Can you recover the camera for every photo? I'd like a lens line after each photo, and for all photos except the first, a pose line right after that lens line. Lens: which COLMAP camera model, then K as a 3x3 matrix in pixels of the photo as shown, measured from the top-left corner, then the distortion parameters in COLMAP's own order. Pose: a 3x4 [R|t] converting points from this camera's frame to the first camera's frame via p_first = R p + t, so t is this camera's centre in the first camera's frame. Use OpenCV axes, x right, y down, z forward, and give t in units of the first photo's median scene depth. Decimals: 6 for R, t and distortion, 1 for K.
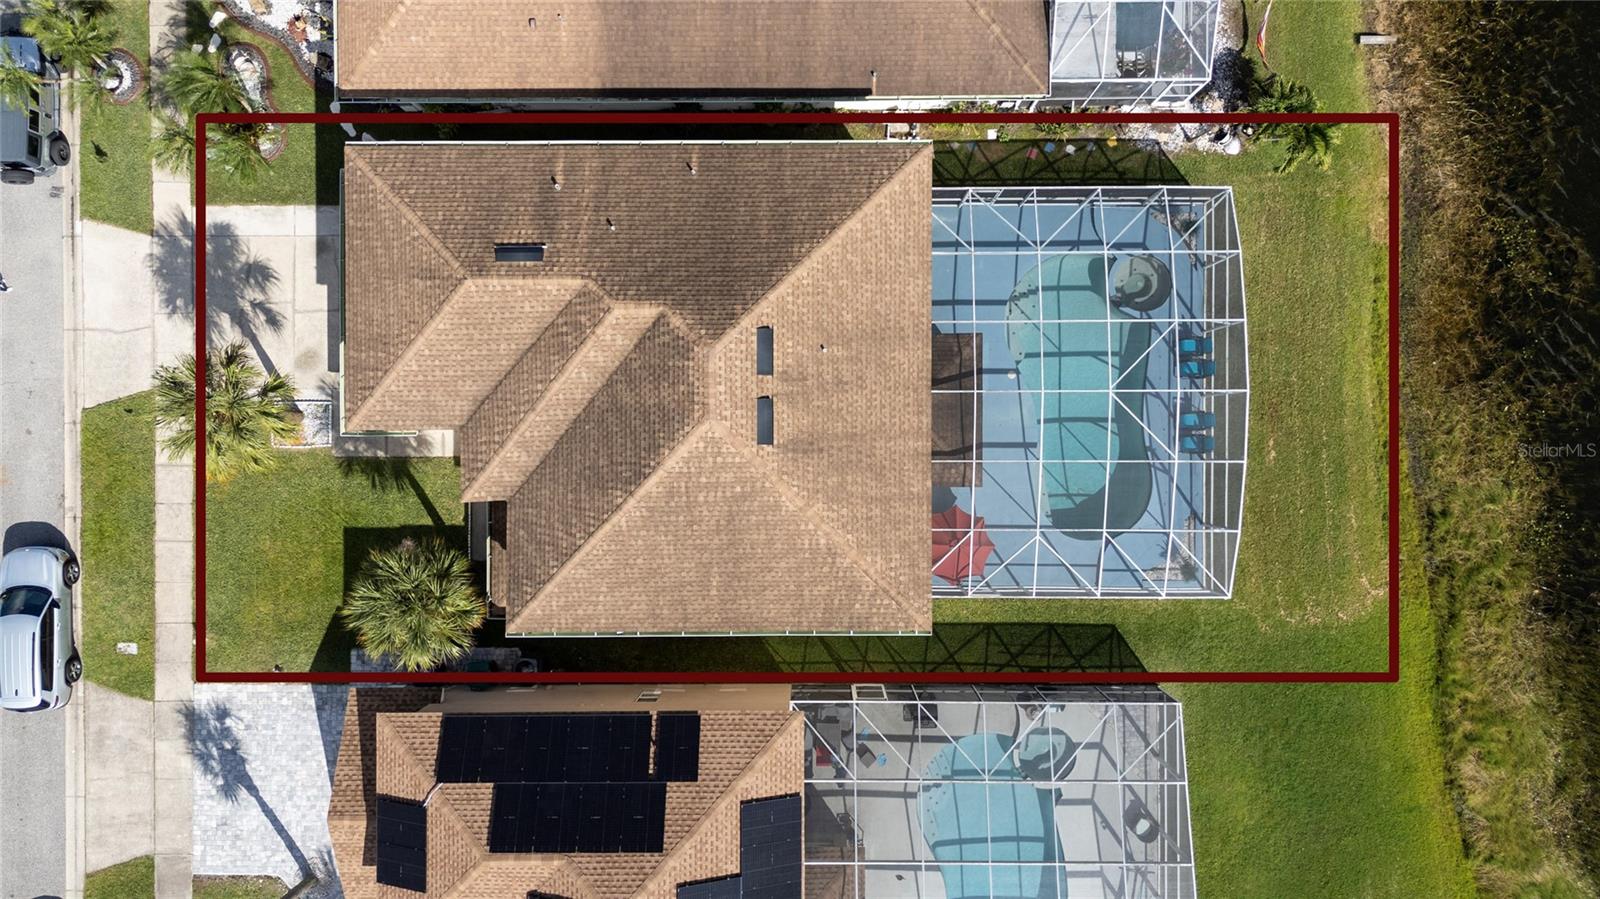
lens RADIAL K [[1193.7, 0, 798.6], [0, 1193.7, 449.0], [0, 0, 1]] dist [0.023947, -0.008603]
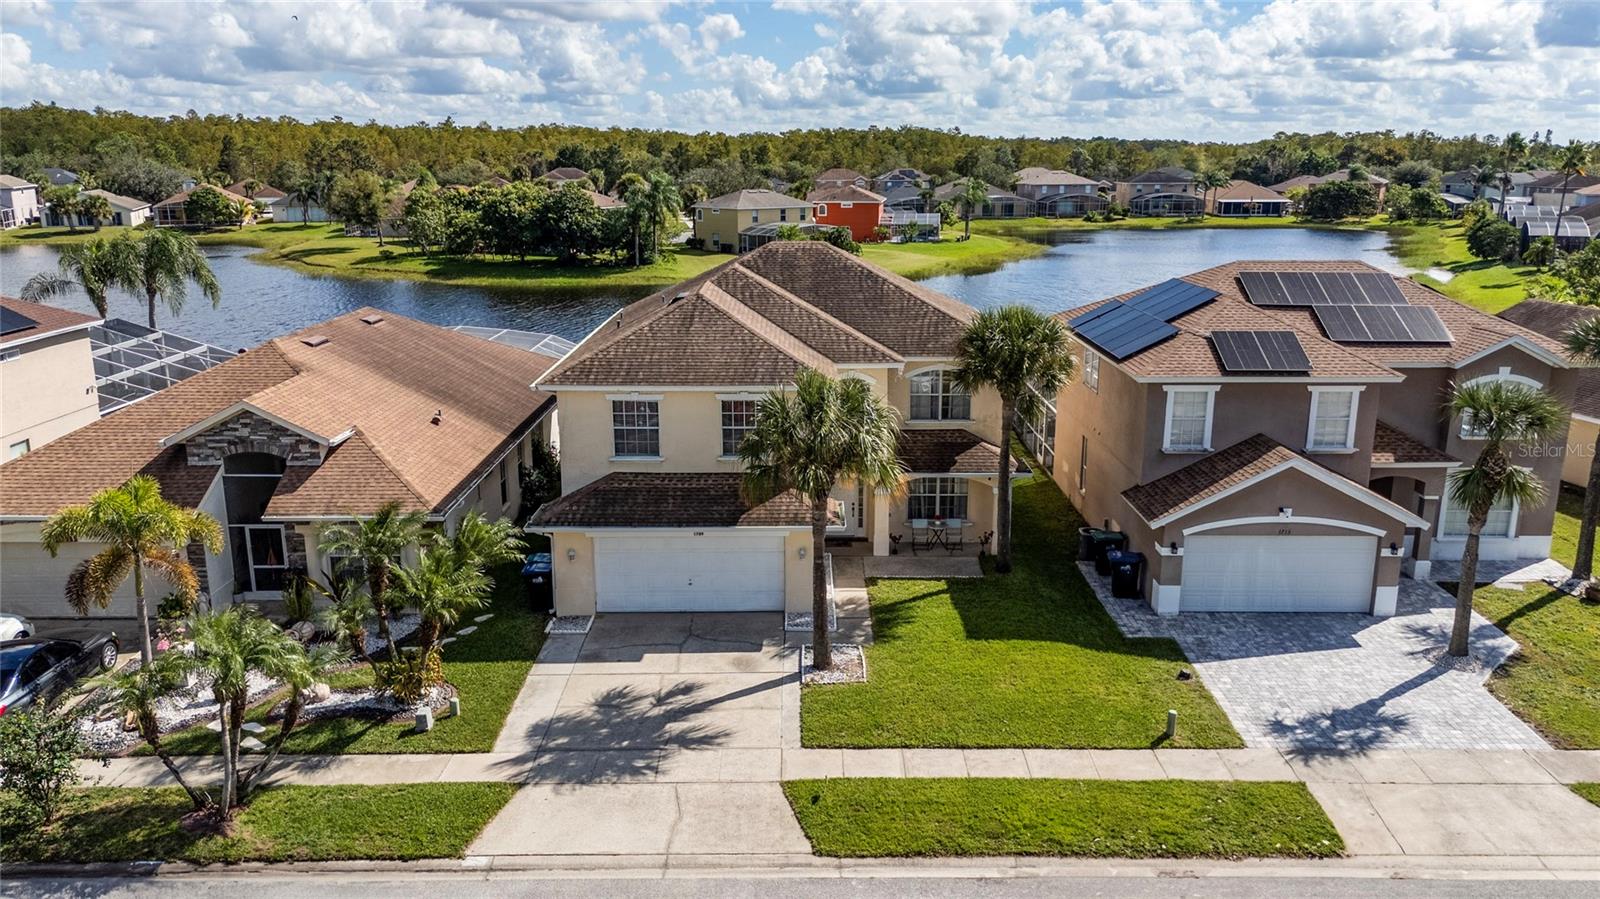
lens RADIAL K [[1193.7, 0, 798.6], [0, 1193.7, 449.0], [0, 0, 1]] dist [0.023947, -0.008603]
pose [[0.002536, -0.231864, 0.972745, -1.078544], [0.999952, -0.008575, -0.004650, -0.036331], [0.009419, 0.972710, 0.231832, 0.700279]]
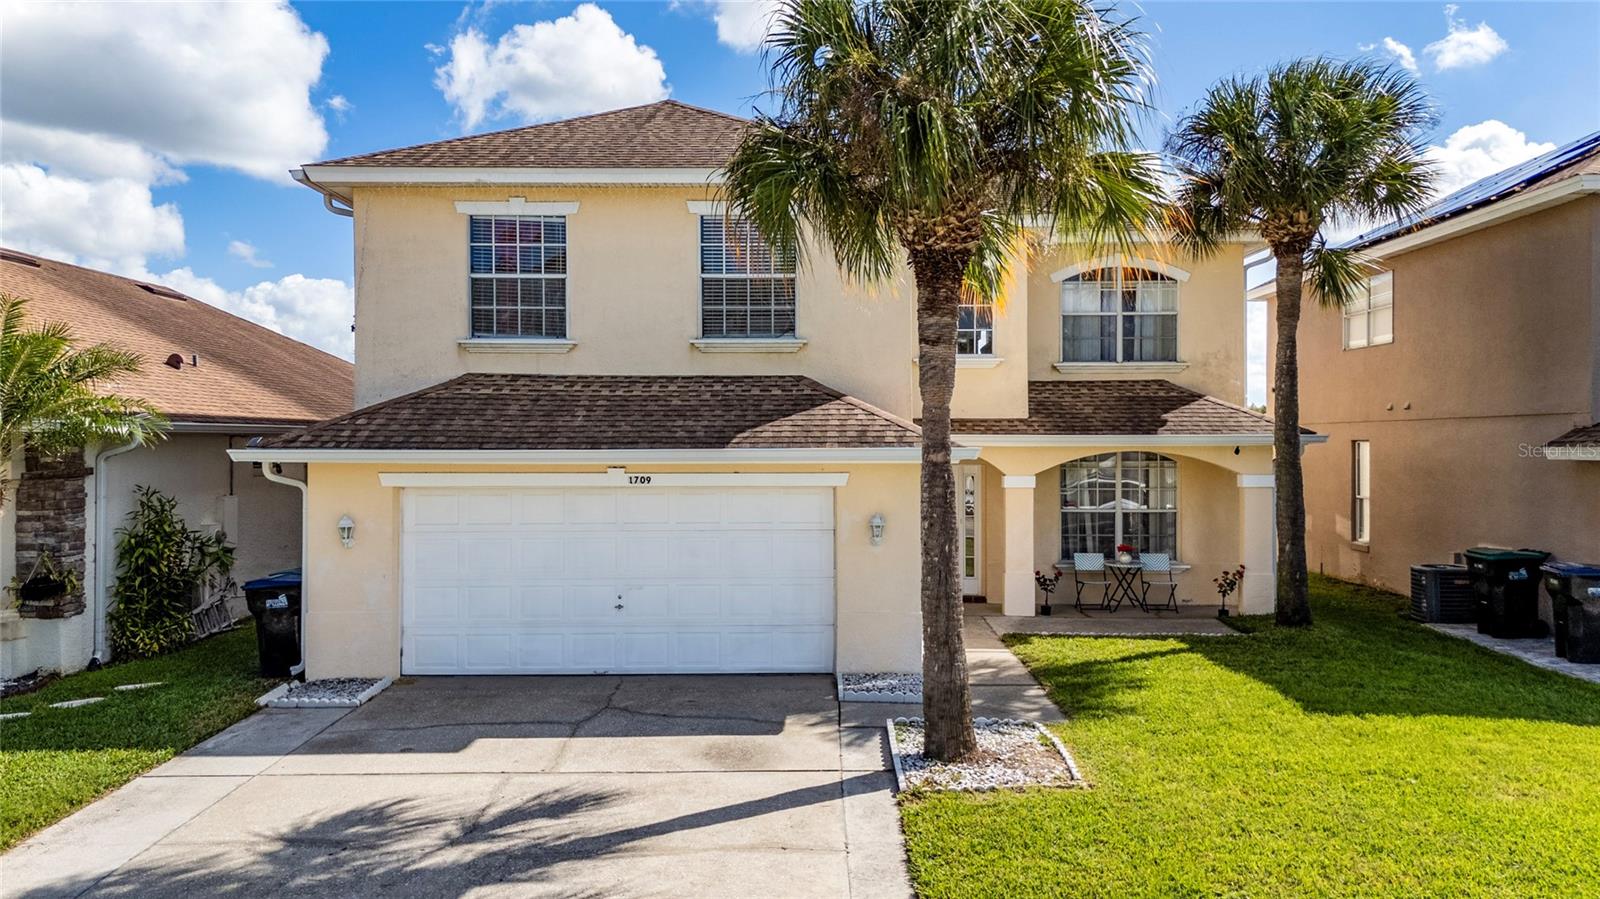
lens RADIAL K [[1193.7, 0, 798.6], [0, 1193.7, 449.0], [0, 0, 1]] dist [0.023947, -0.008603]
pose [[0.015903, 0.005680, 0.999857, -0.674020], [0.999842, -0.007980, -0.015857, -0.054788], [0.007889, 0.999952, -0.005806, 0.927042]]
